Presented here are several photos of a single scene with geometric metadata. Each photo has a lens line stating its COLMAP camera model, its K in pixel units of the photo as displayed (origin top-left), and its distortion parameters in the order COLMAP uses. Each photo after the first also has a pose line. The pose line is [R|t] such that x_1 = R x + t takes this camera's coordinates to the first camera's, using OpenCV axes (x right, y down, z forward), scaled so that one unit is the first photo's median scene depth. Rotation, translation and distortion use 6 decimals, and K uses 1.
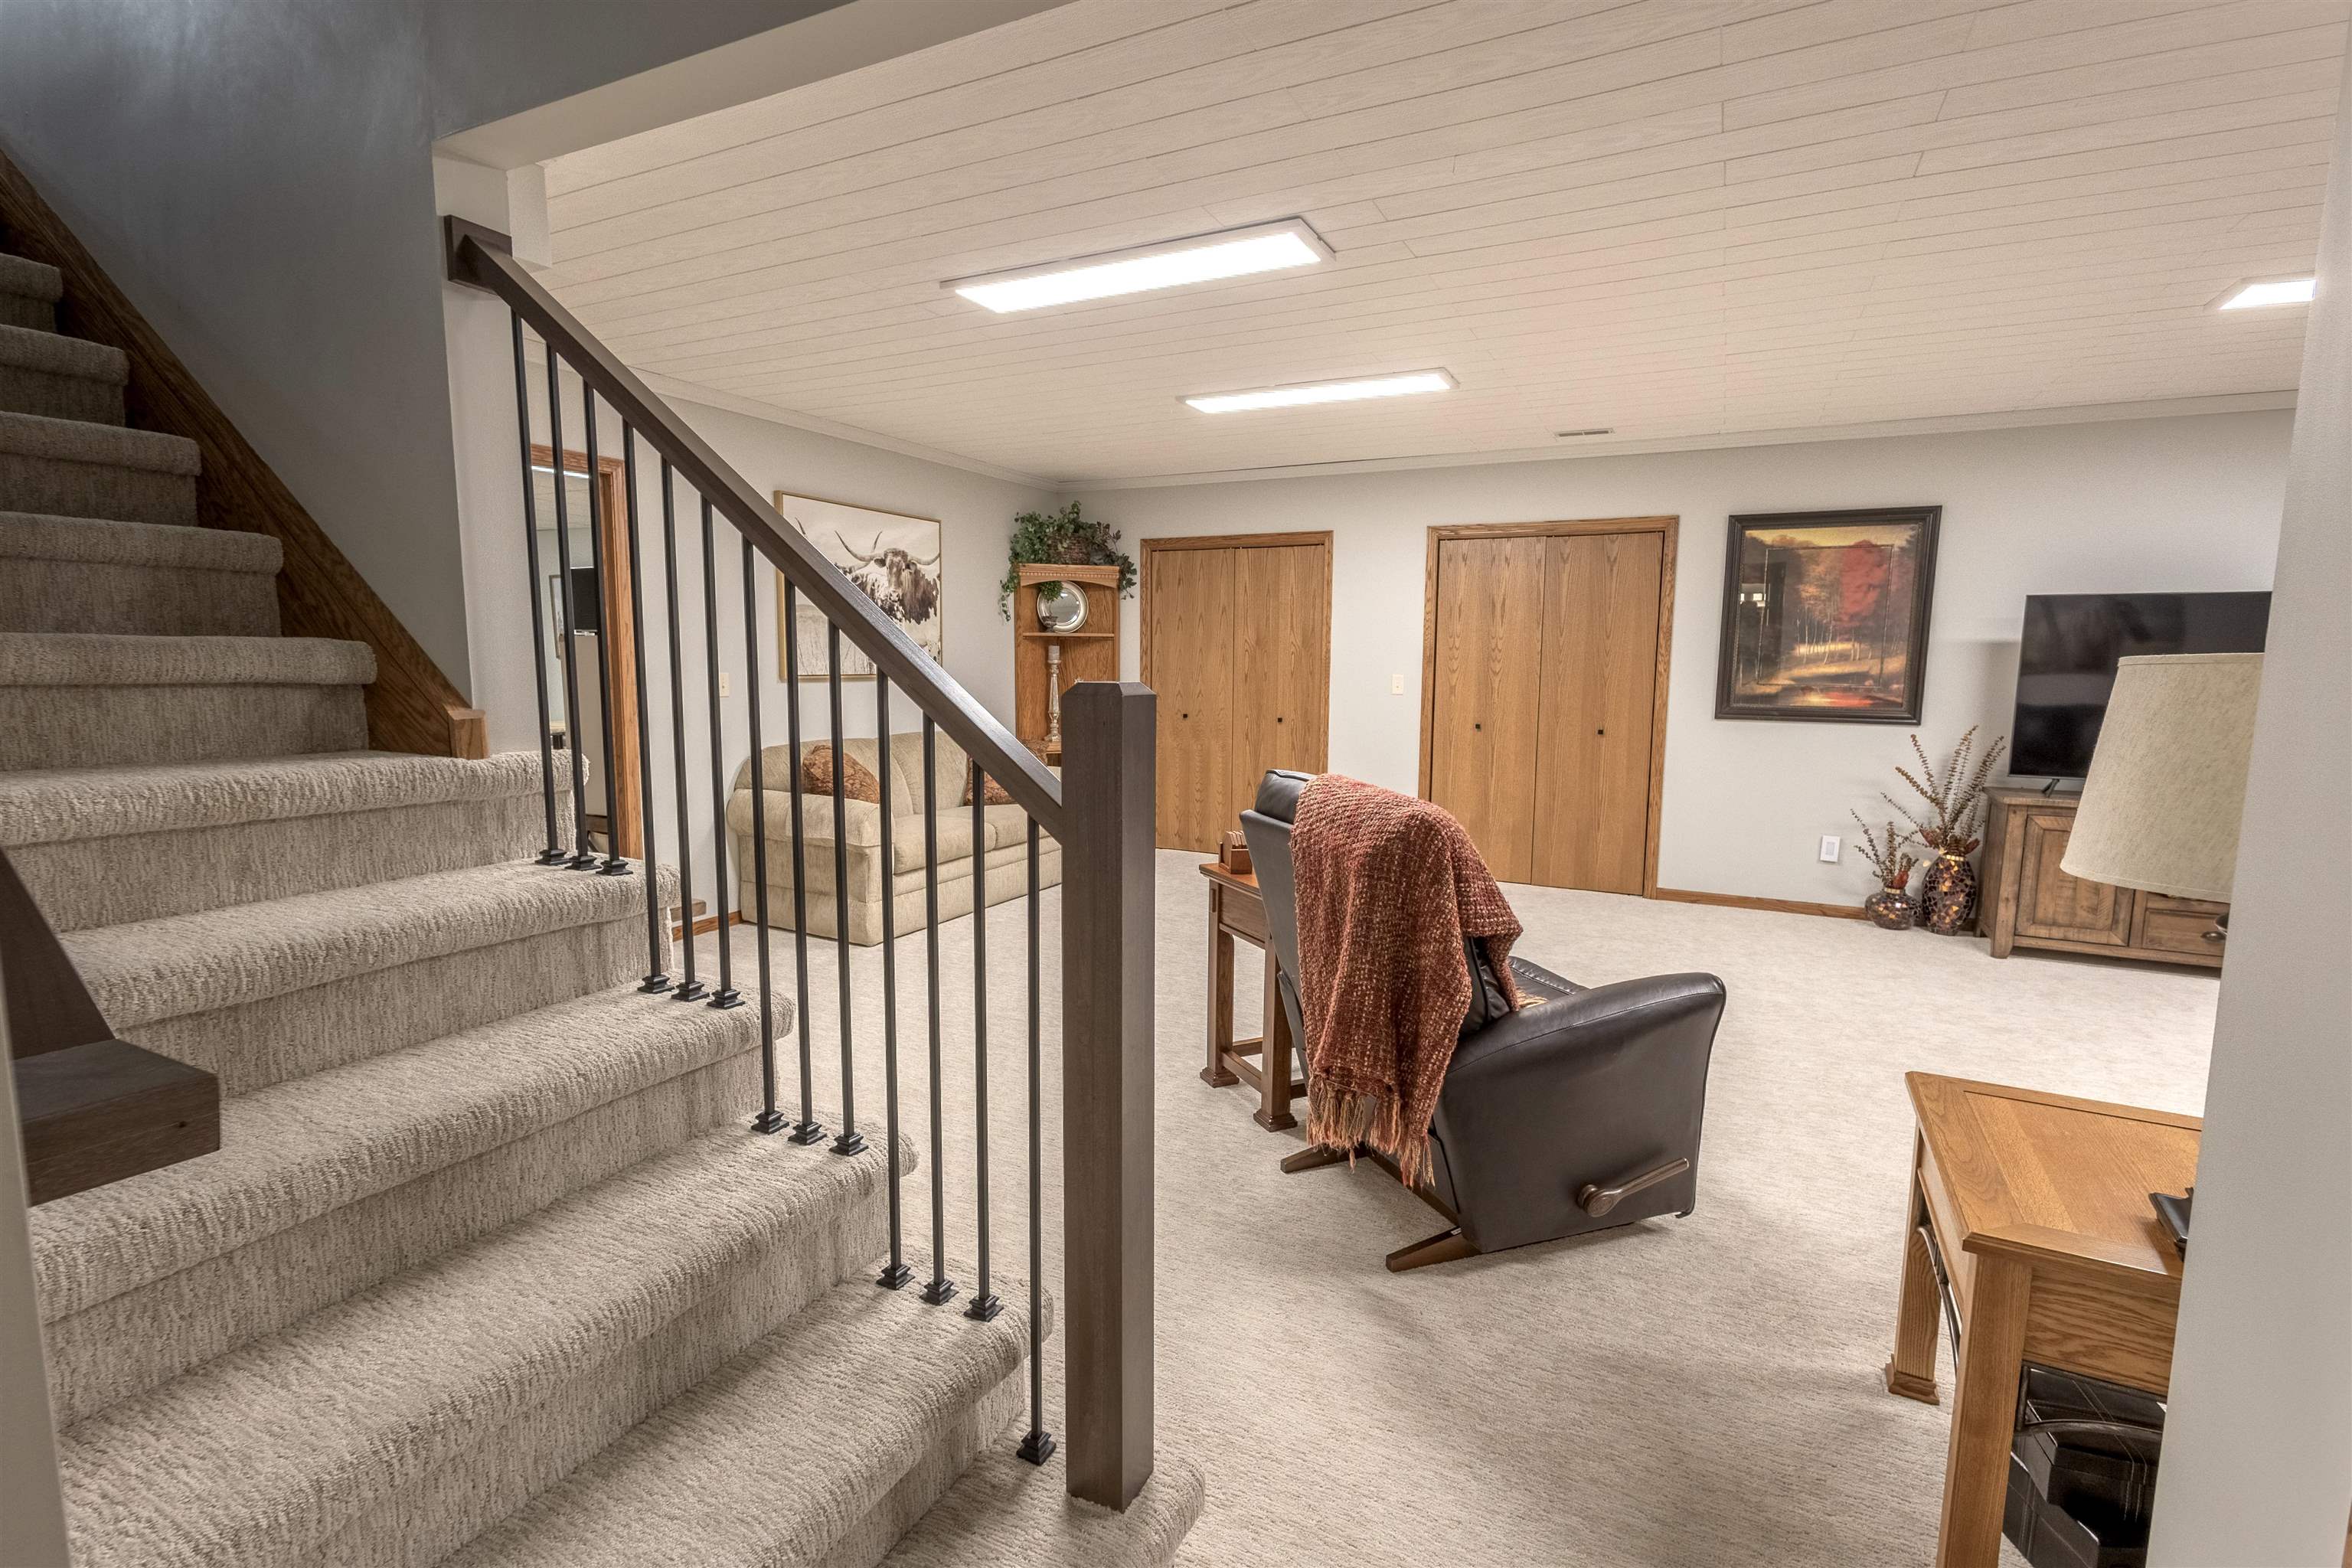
lens RADIAL K [[1076.2, 0, 1189.8], [0, 1076.2, 791.2], [0, 0, 1]] dist [0.002972, -0.001227]
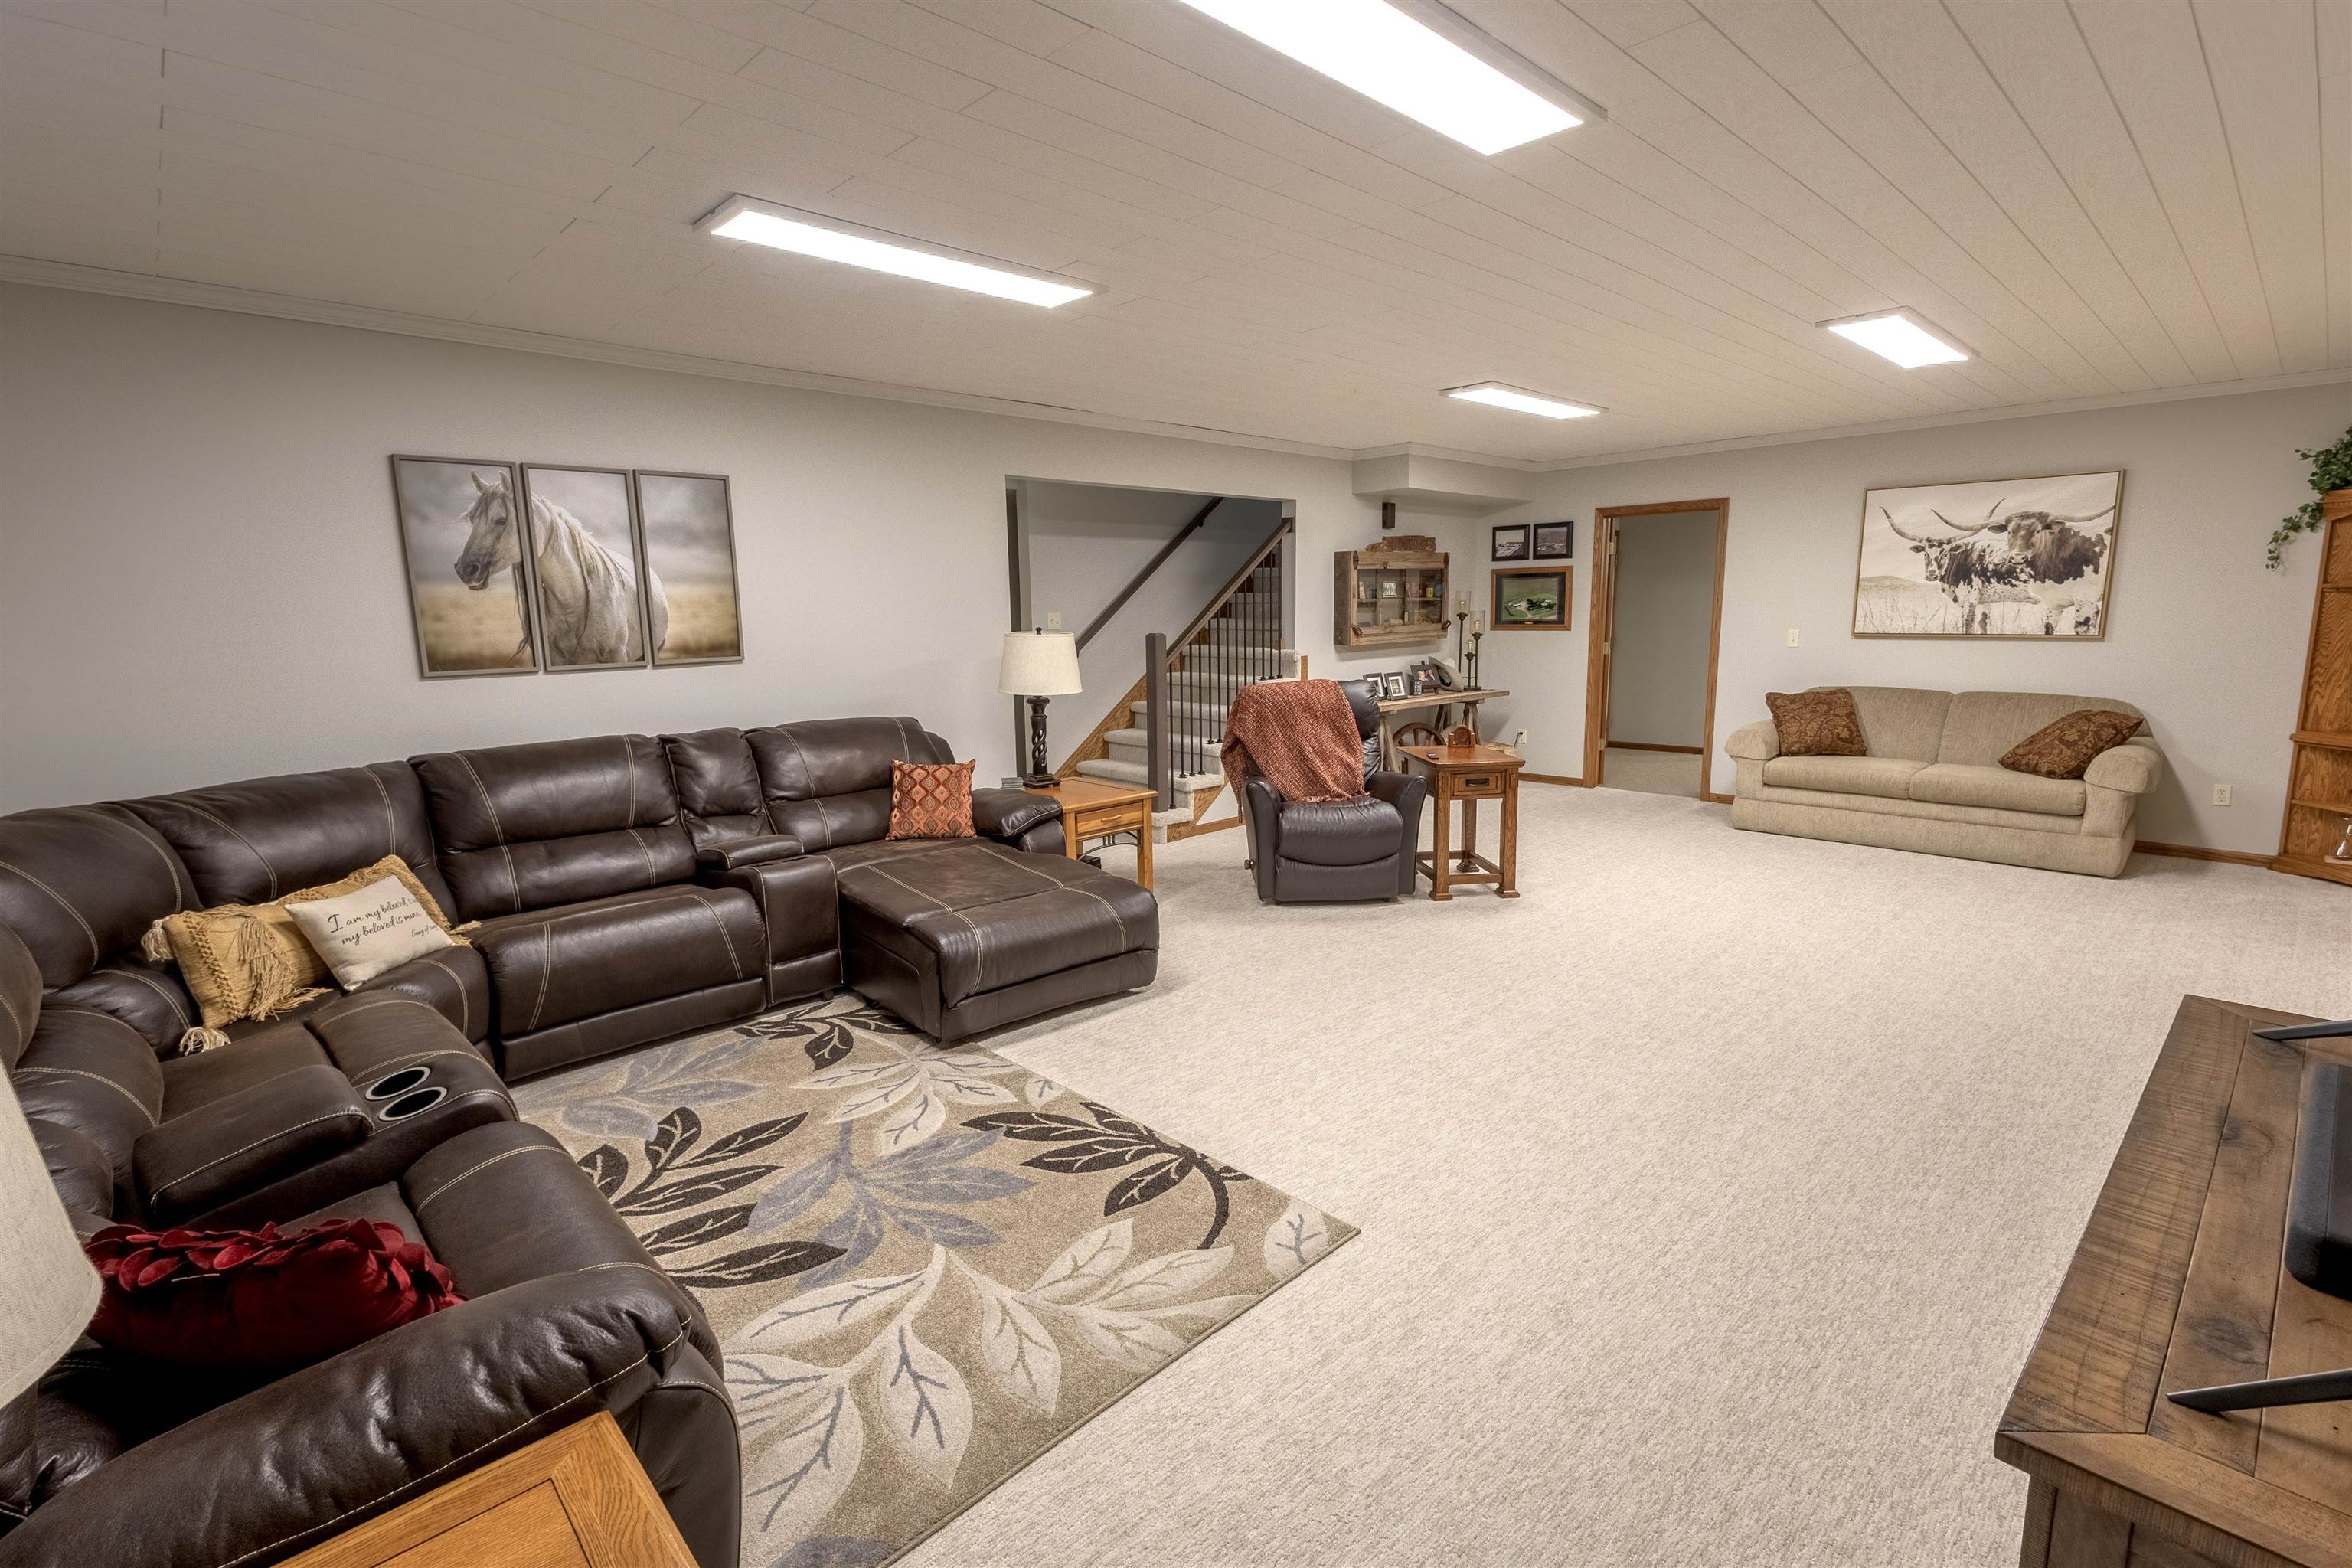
lens RADIAL K [[1076.2, 0, 1180.1], [0, 1076.2, 787.2], [0, 0, 1]] dist [0.002972, -0.001227]
pose [[-0.314023, 0.130001, -0.940473, 0.966380], [-0.120529, 0.977108, 0.175309, -0.052187], [0.941734, 0.168406, -0.291166, 0.581450]]
